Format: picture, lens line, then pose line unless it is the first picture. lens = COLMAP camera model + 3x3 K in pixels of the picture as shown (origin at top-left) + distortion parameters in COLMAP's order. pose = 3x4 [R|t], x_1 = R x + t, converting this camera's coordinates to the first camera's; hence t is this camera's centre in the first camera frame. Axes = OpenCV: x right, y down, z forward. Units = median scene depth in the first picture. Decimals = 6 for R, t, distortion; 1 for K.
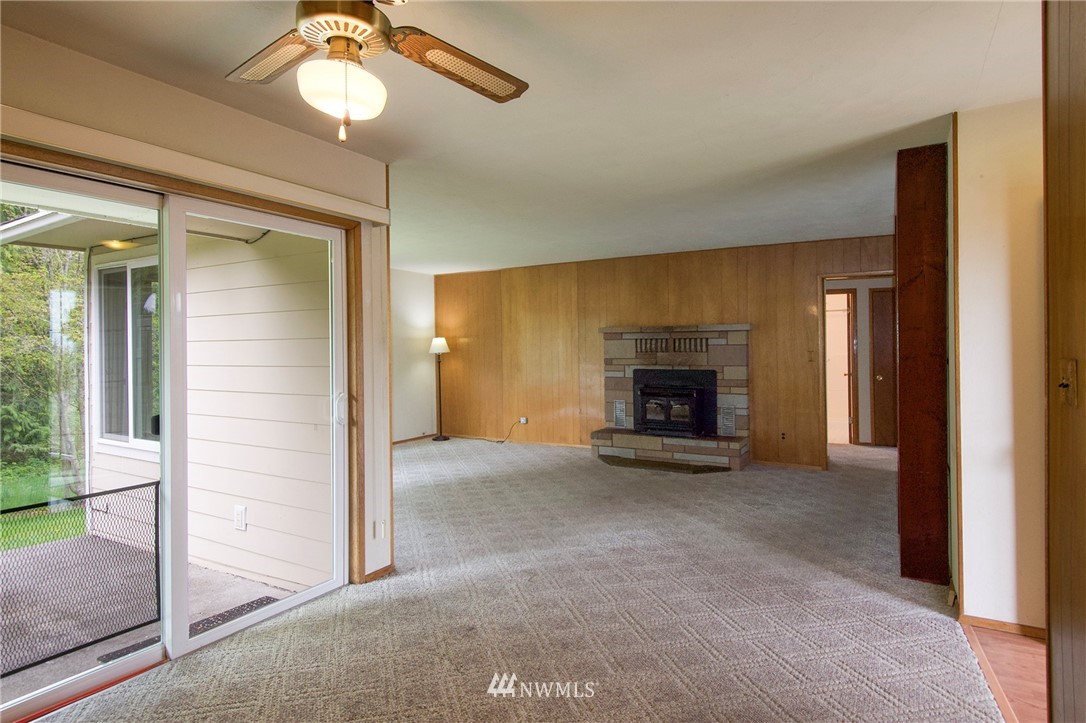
lens RADIAL K [[580.3, 0, 542.3], [0, 580.3, 350.9], [0, 0, 1]] dist [0.037065, -0.027278]
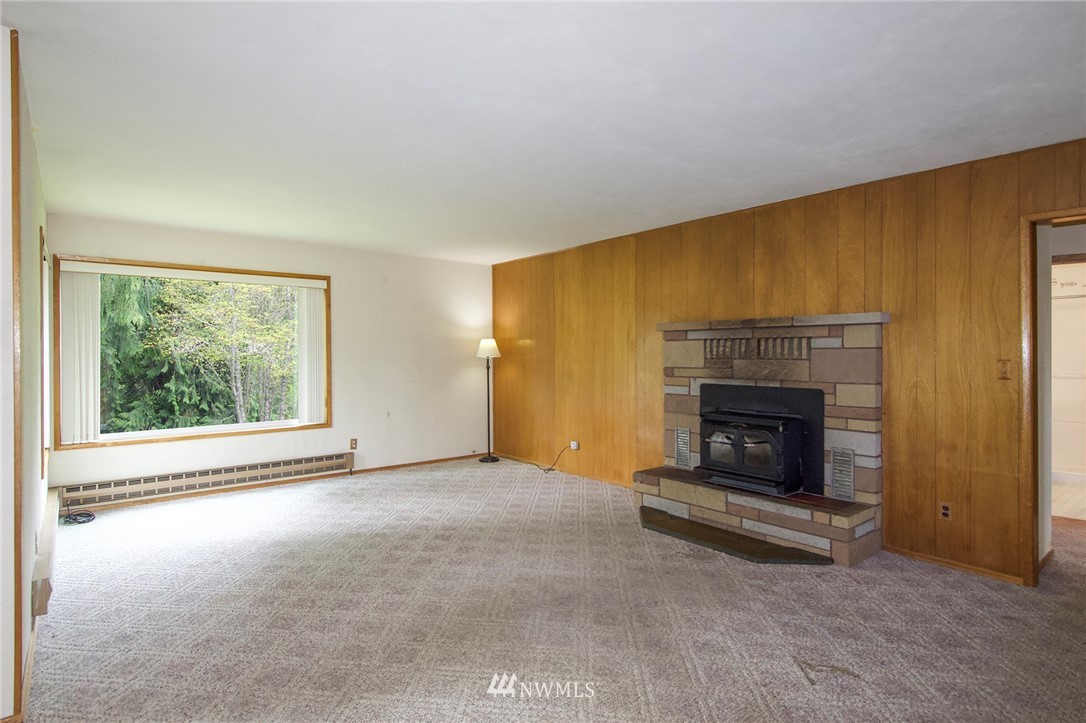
lens RADIAL K [[563.0, 0, 545.0], [0, 563.0, 357.7], [0, 0, 1]] dist [0.030570, -0.023934]
pose [[0.941253, 0.011842, -0.337495, 0.215835], [-0.011604, 0.999929, 0.002723, 0.001315], [0.337503, 0.001353, 0.941323, 0.329624]]
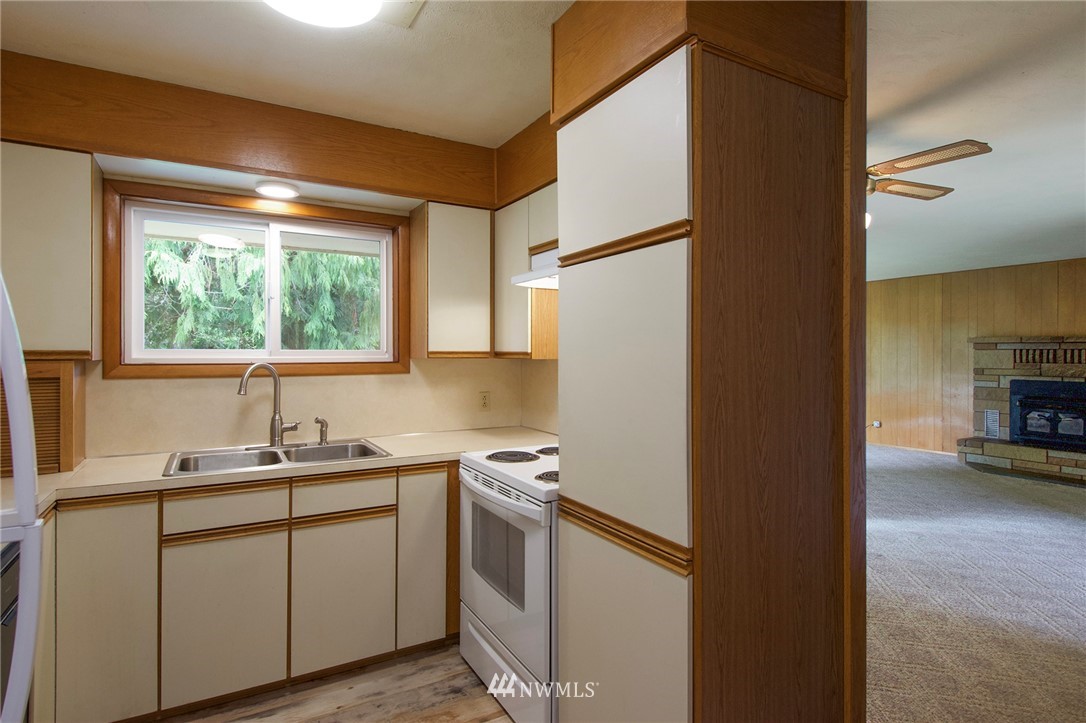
lens RADIAL K [[563.0, 0, 545.0], [0, 563.0, 357.7], [0, 0, 1]] dist [0.030570, -0.023934]
pose [[0.872796, 0.016461, -0.487808, -0.066228], [-0.014285, 0.999864, 0.008182, -0.002829], [0.487877, -0.000173, 0.872912, -0.242707]]
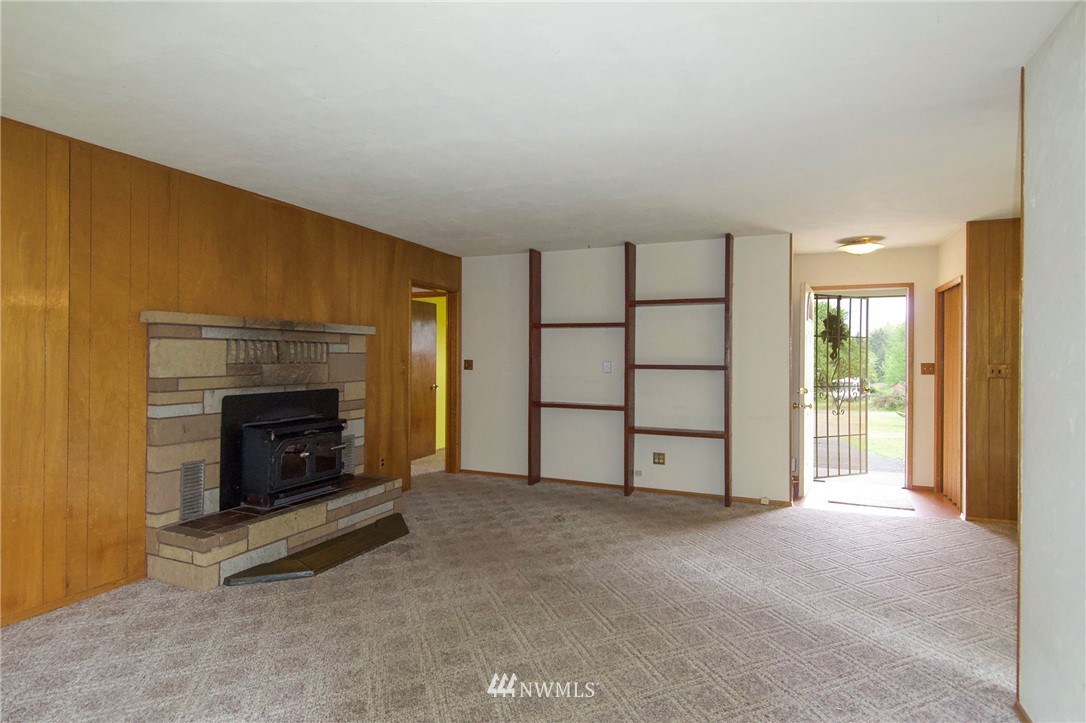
lens RADIAL K [[580.3, 0, 542.3], [0, 580.3, 350.9], [0, 0, 1]] dist [0.037065, -0.027278]
pose [[-0.120307, 0.015498, 0.992616, -0.419230], [0.000172, 0.999878, -0.015591, -0.001614], [-0.992737, -0.001705, -0.120295, 0.806883]]
